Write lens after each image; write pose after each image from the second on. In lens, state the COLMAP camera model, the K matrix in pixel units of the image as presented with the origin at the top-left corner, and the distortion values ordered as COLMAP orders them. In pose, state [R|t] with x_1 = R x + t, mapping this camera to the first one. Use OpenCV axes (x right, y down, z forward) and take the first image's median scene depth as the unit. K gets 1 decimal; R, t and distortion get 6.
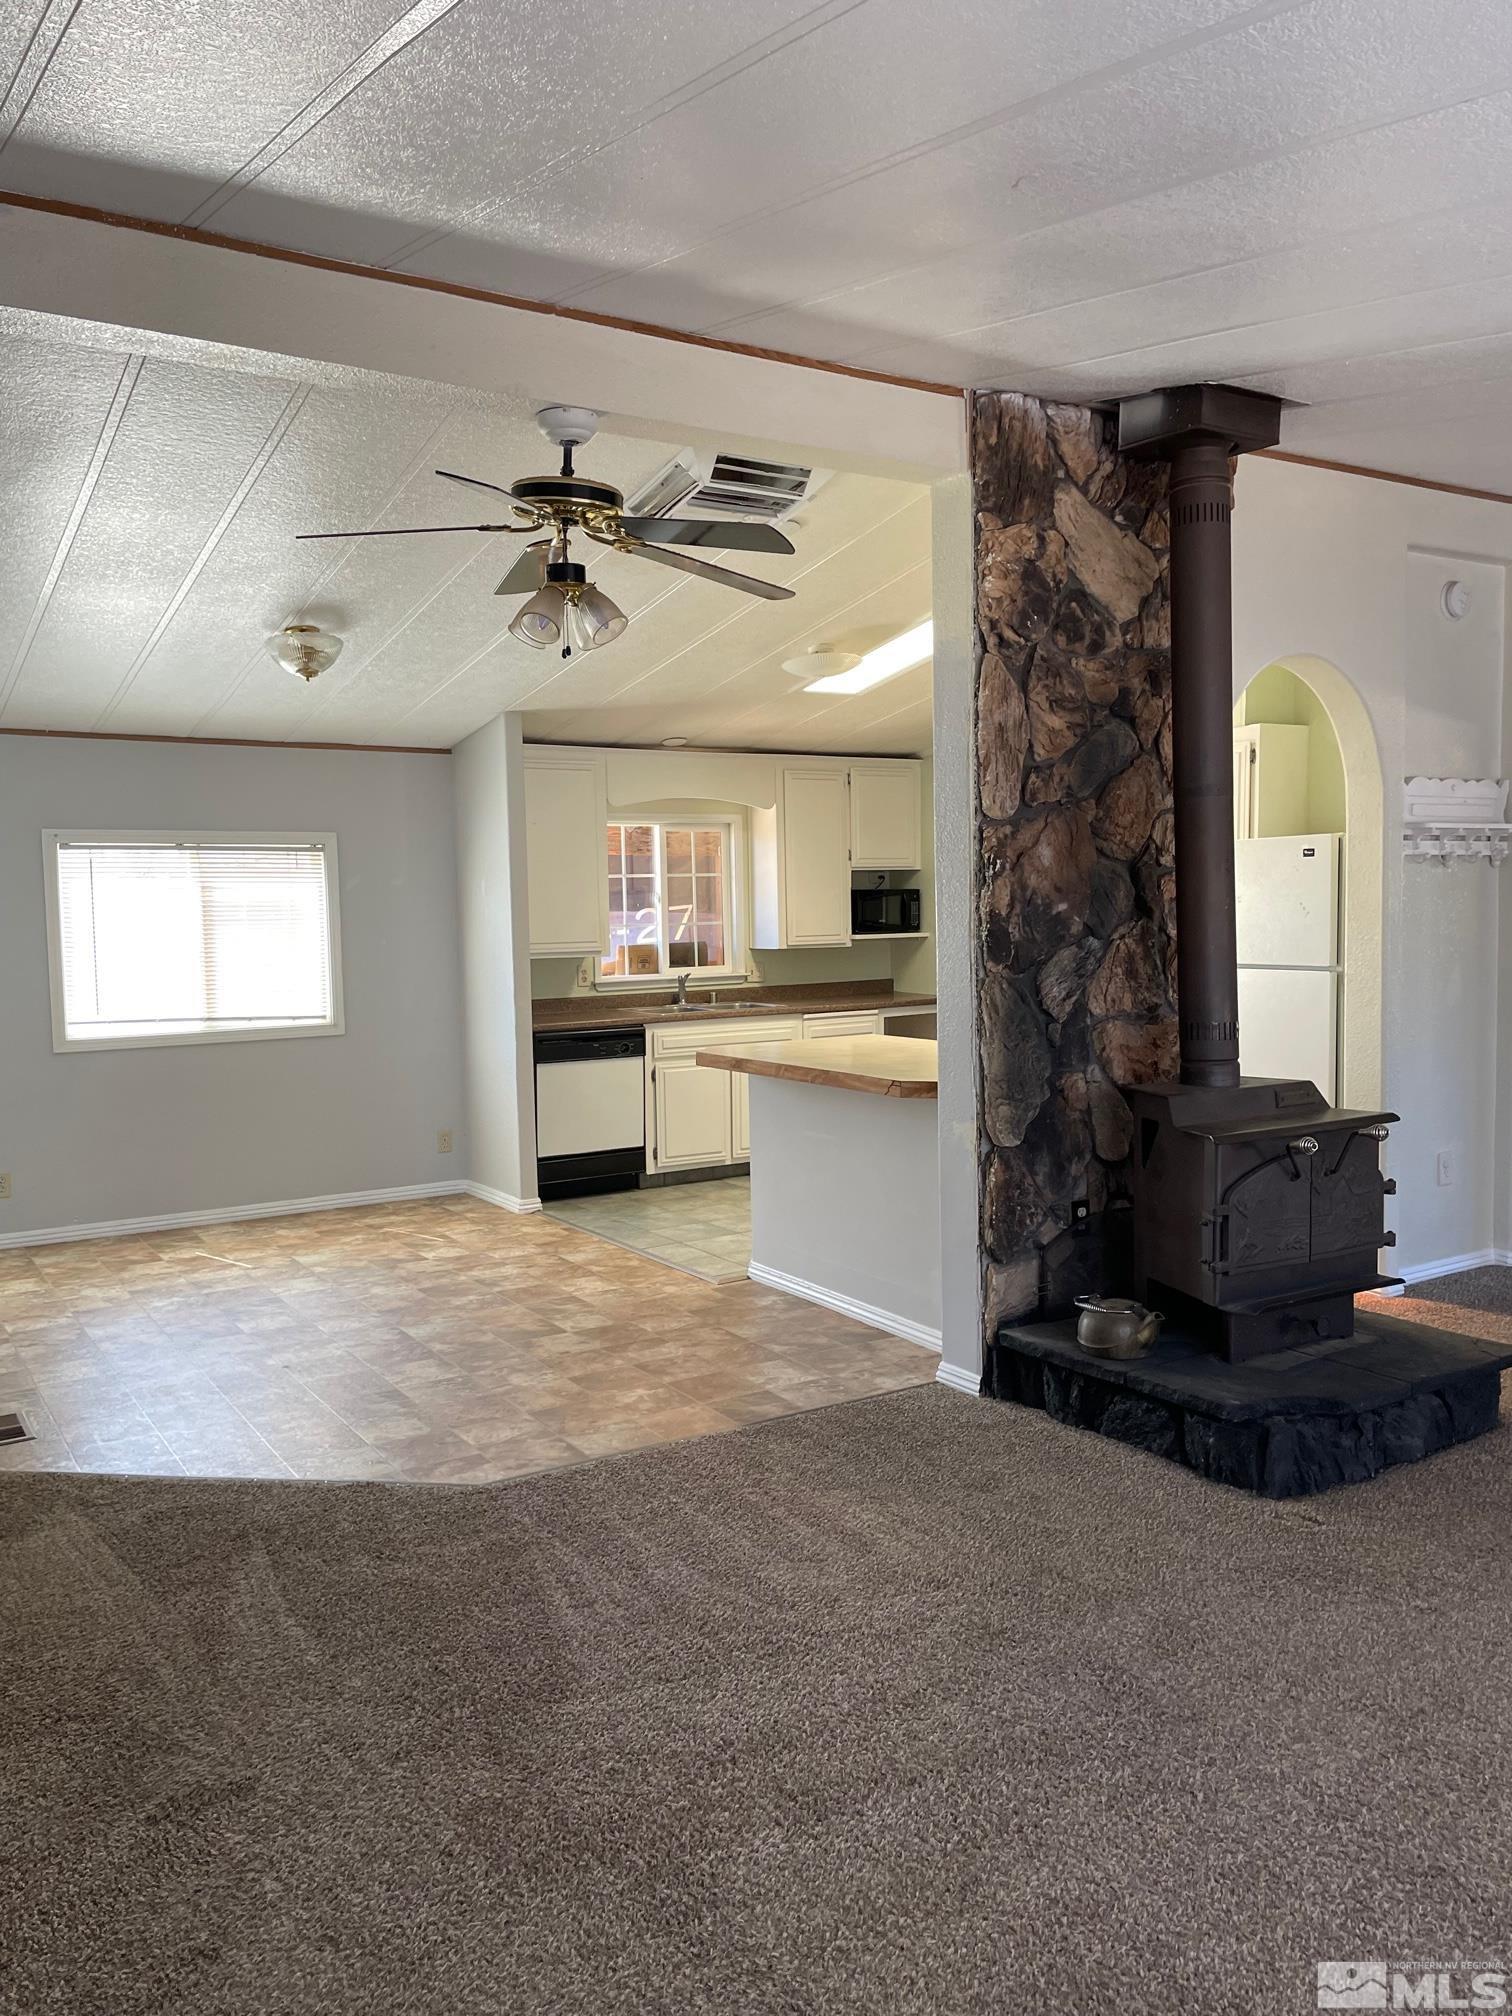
lens RADIAL K [[1520.4, 0, 750.5], [0, 1520.4, 1001.1], [0, 0, 1]] dist [0.078330, -0.130655]
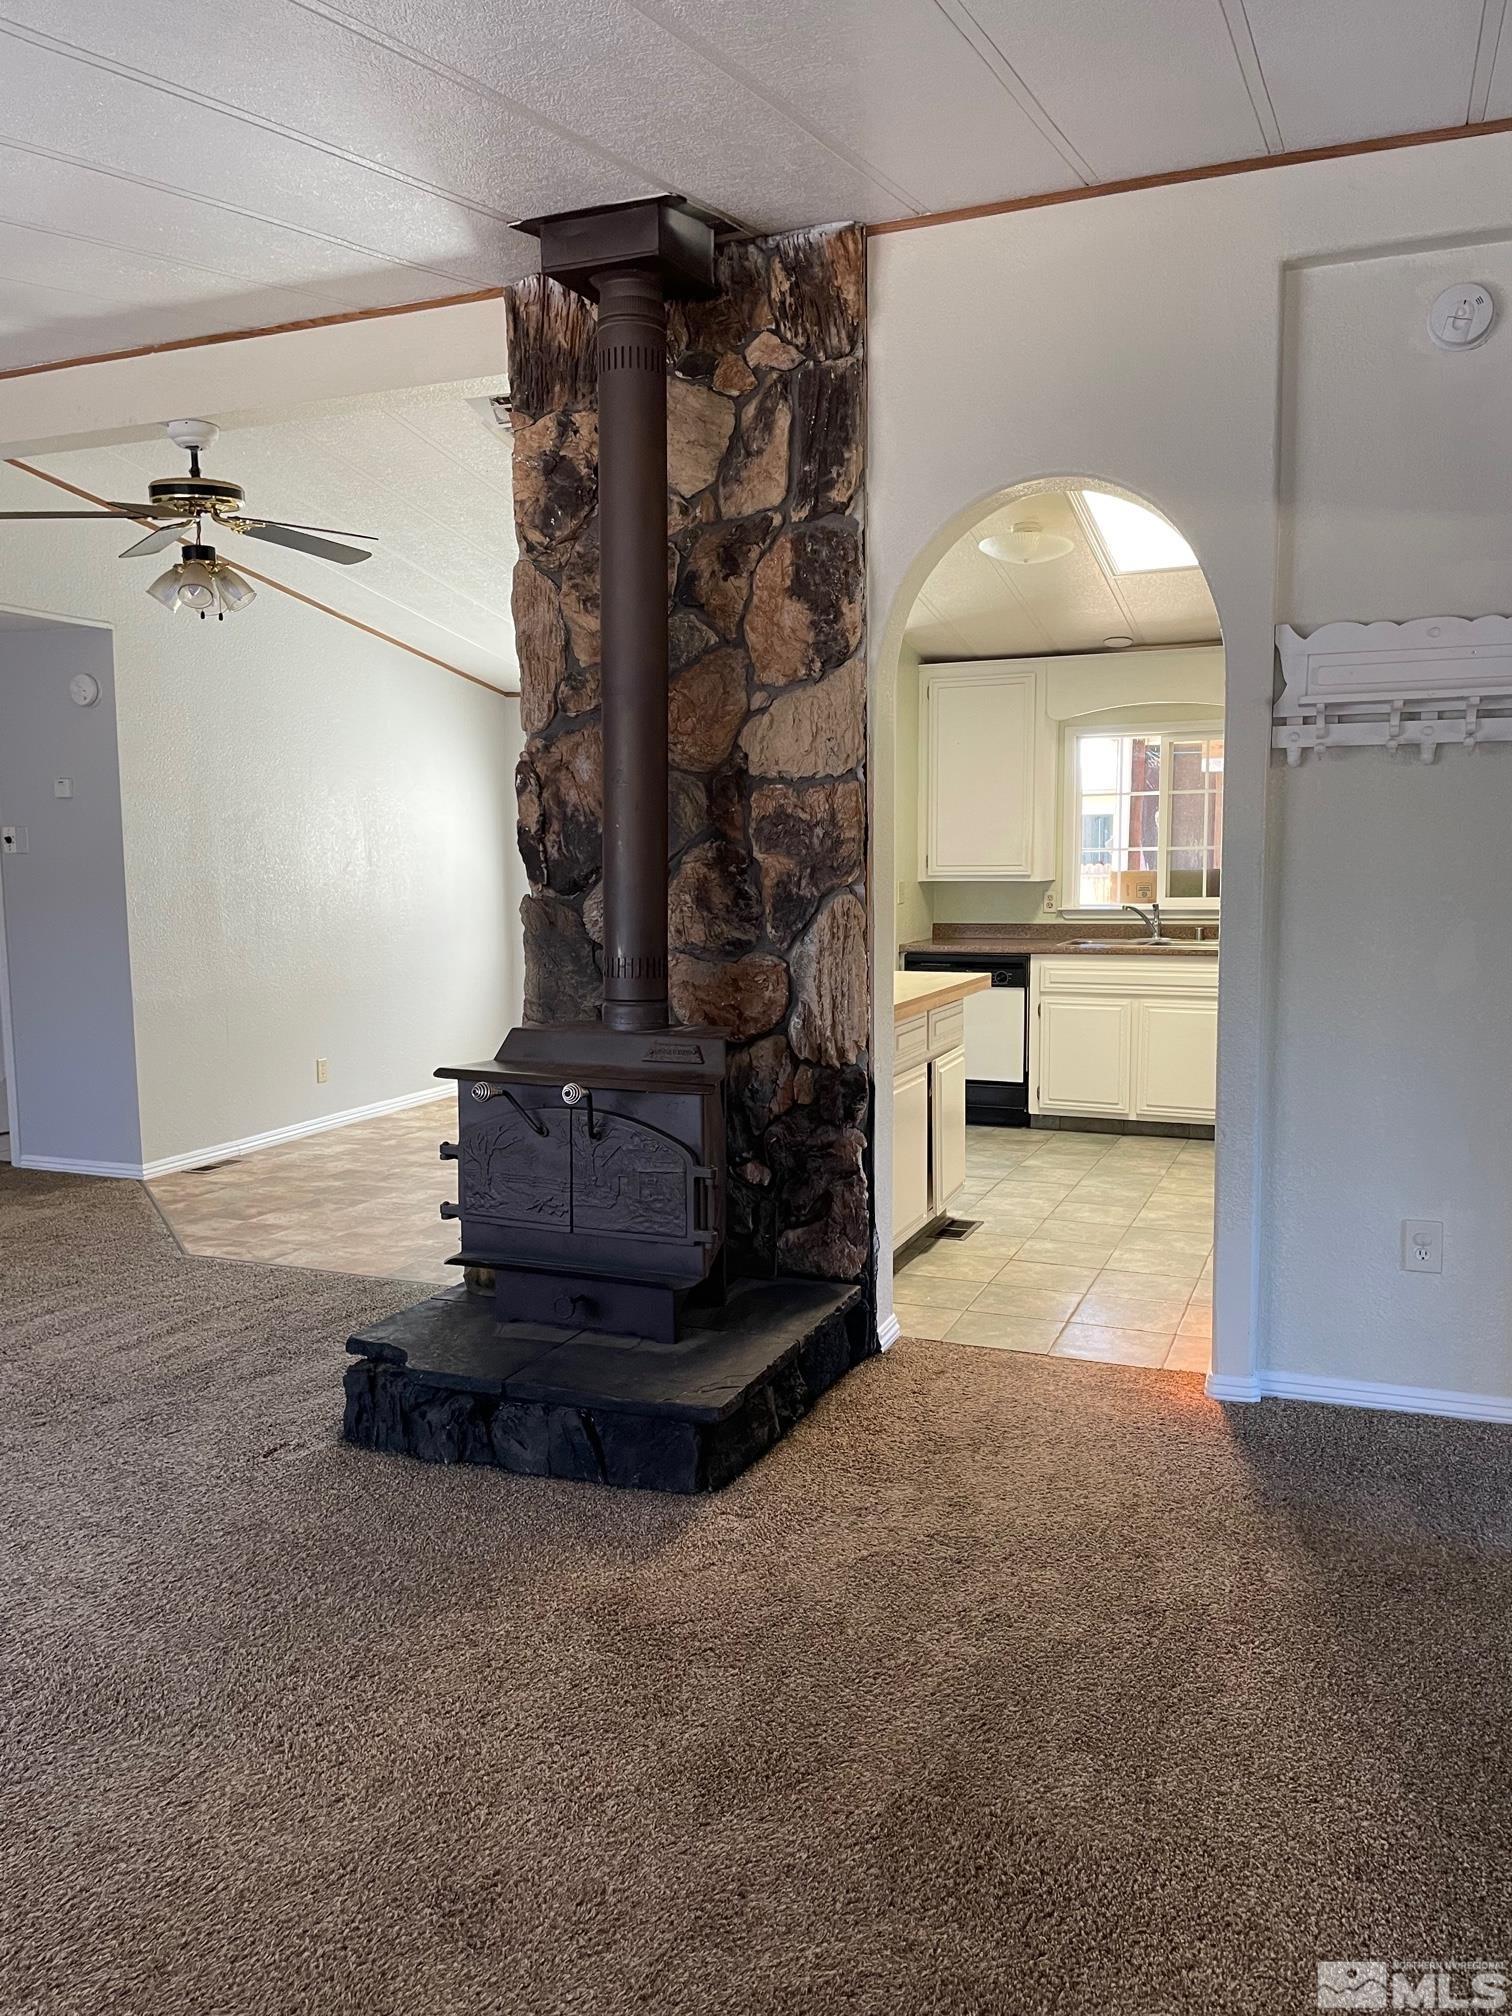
lens RADIAL K [[1531.3, 0, 753.2], [0, 1531.3, 1016.6], [0, 0, 1]] dist [0.070986, -0.087474]
pose [[0.585294, 0.103250, -0.804220, 0.594374], [-0.057081, 0.994645, 0.086155, -0.018188], [0.808809, -0.004521, 0.588054, 0.304888]]
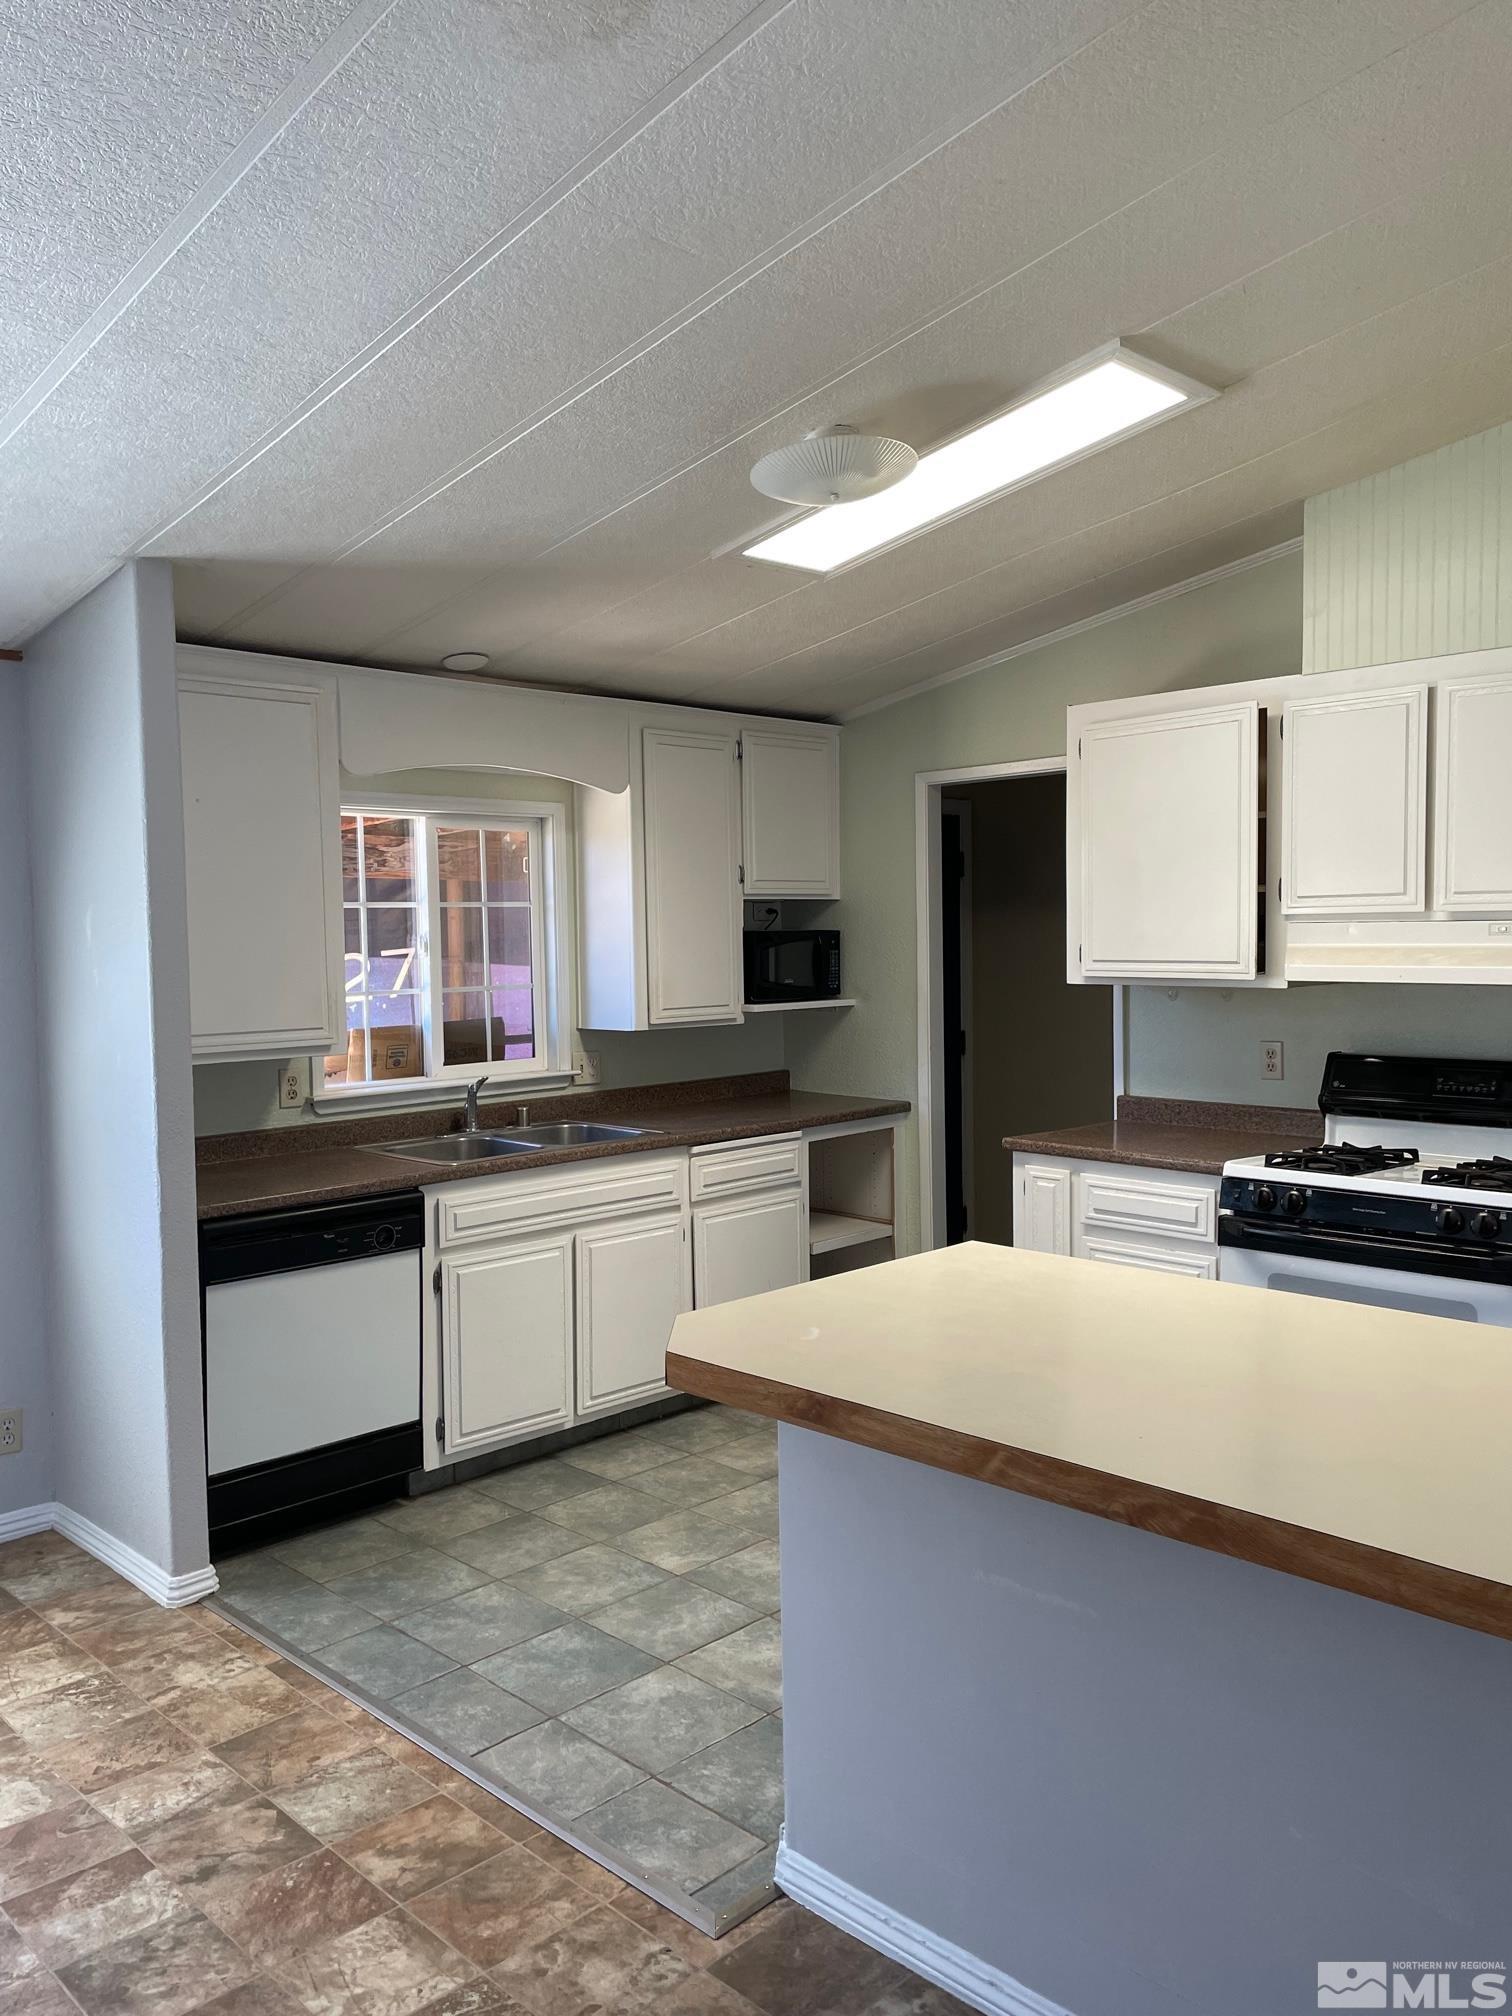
lens RADIAL K [[1520.4, 0, 750.5], [0, 1520.4, 1001.1], [0, 0, 1]] dist [0.078330, -0.130655]
pose [[0.975179, -0.006192, 0.221333, -0.074979], [0.011404, 0.999687, -0.022278, -0.035498], [-0.221126, 0.024250, 0.974944, 0.458420]]
